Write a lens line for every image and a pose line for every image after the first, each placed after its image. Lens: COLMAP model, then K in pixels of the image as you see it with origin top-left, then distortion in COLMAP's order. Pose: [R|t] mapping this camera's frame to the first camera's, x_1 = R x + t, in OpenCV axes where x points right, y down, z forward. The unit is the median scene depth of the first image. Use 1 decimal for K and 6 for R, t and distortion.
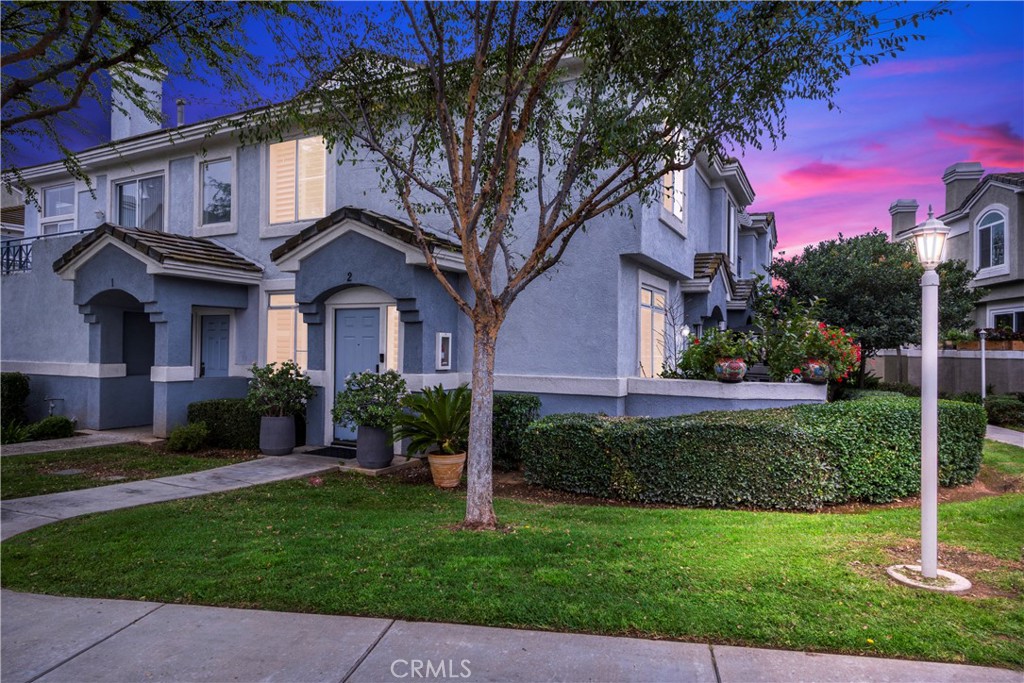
lens RADIAL K [[619.1, 0, 513.1], [0, 619.1, 337.6], [0, 0, 1]] dist [0.003122, 0.000063]
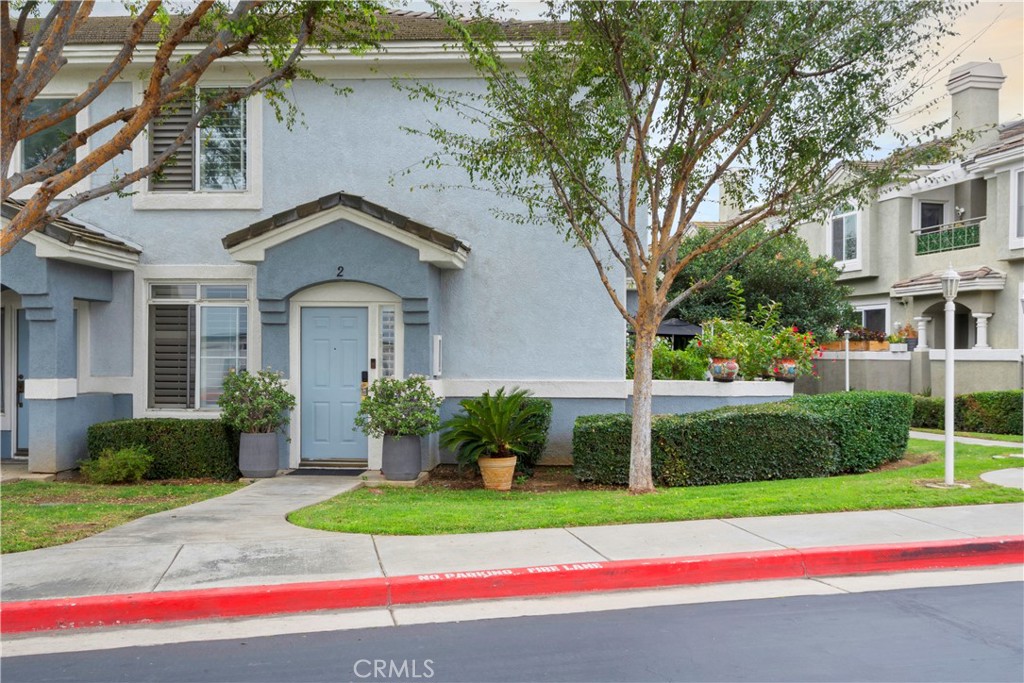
lens RADIAL K [[1039.0, 0, 512.0], [0, 1039.0, 344.2], [0, 0, 1]] dist [0.002938, 0.000000]
pose [[0.913744, -0.003888, 0.406272, -0.643518], [0.000208, 0.999959, 0.009101, -0.008514], [-0.406291, -0.008231, 0.913707, -0.449323]]
